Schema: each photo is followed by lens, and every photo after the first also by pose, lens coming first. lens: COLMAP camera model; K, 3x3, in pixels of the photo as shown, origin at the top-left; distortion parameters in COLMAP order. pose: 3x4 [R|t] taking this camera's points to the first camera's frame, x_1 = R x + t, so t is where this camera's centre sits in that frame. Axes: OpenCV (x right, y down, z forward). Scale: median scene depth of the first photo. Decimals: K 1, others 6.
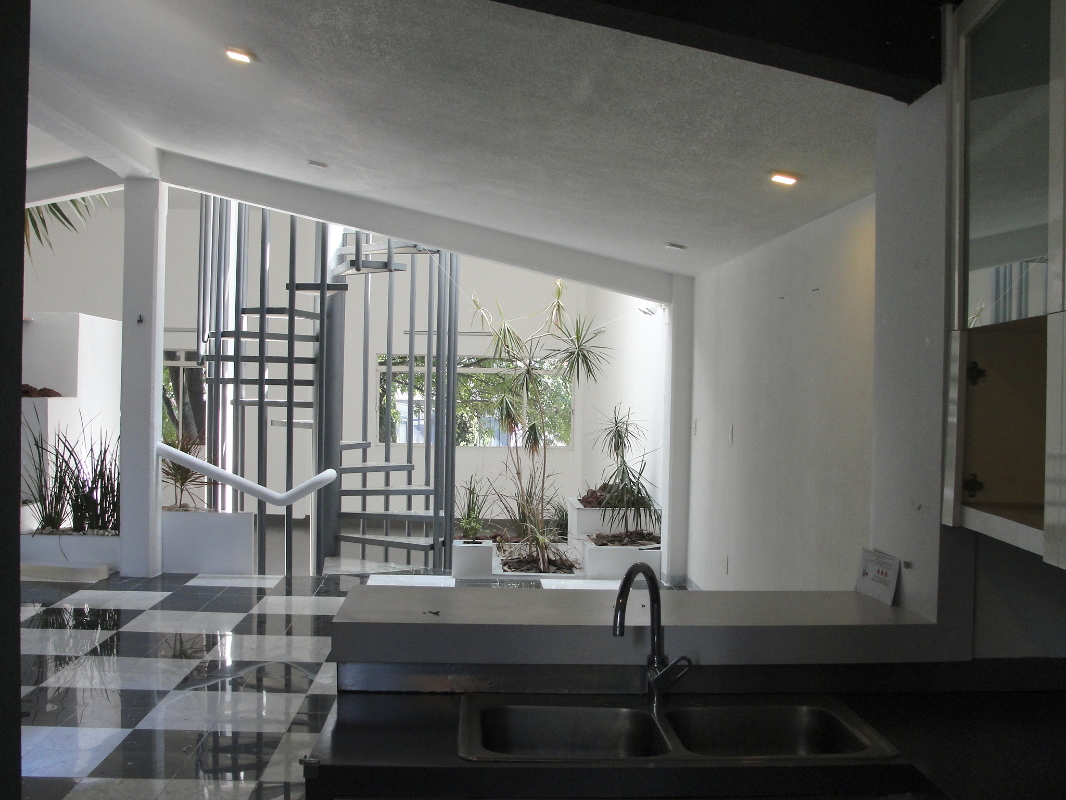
lens RADIAL K [[1198.0, 0, 533.0], [0, 1198.0, 400.0], [0, 0, 1]] dist [-0.213591, 0.240939]
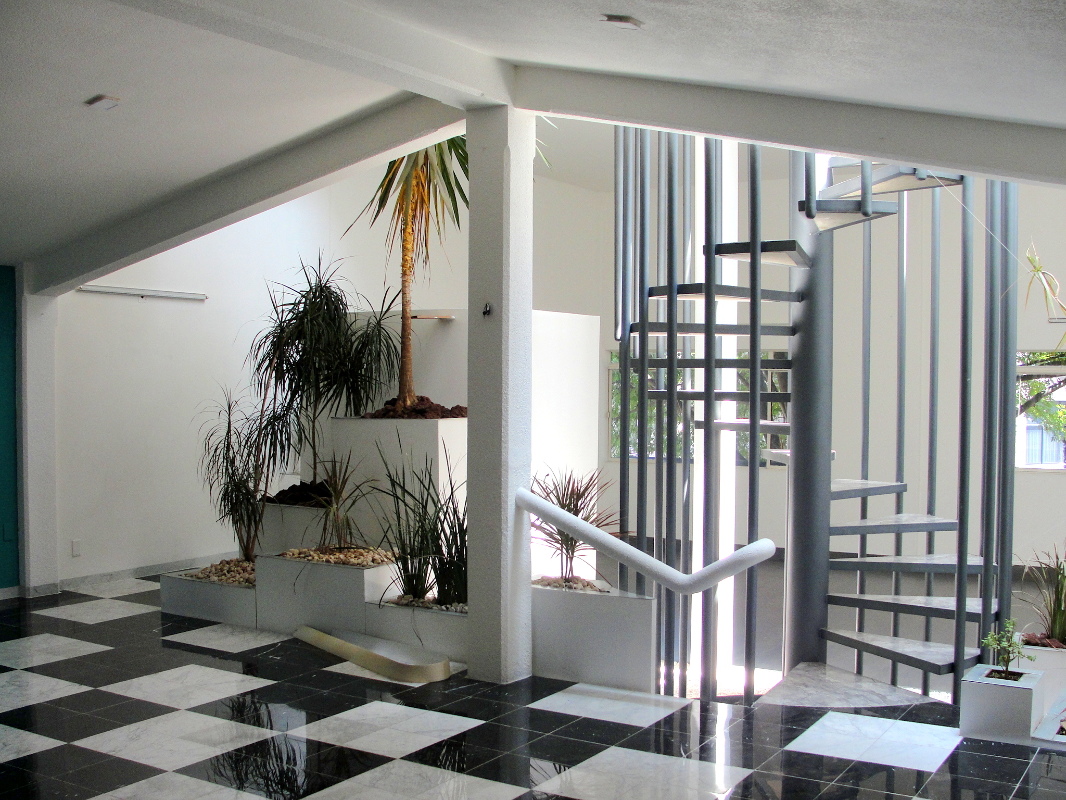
lens RADIAL K [[1198.0, 0, 533.0], [0, 1198.0, 400.0], [0, 0, 1]] dist [-0.213591, 0.240939]
pose [[0.818283, -0.003629, -0.574805, 0.085268], [0.003245, 0.999993, -0.001692, -0.014008], [0.574807, -0.000481, 0.818289, 0.420790]]
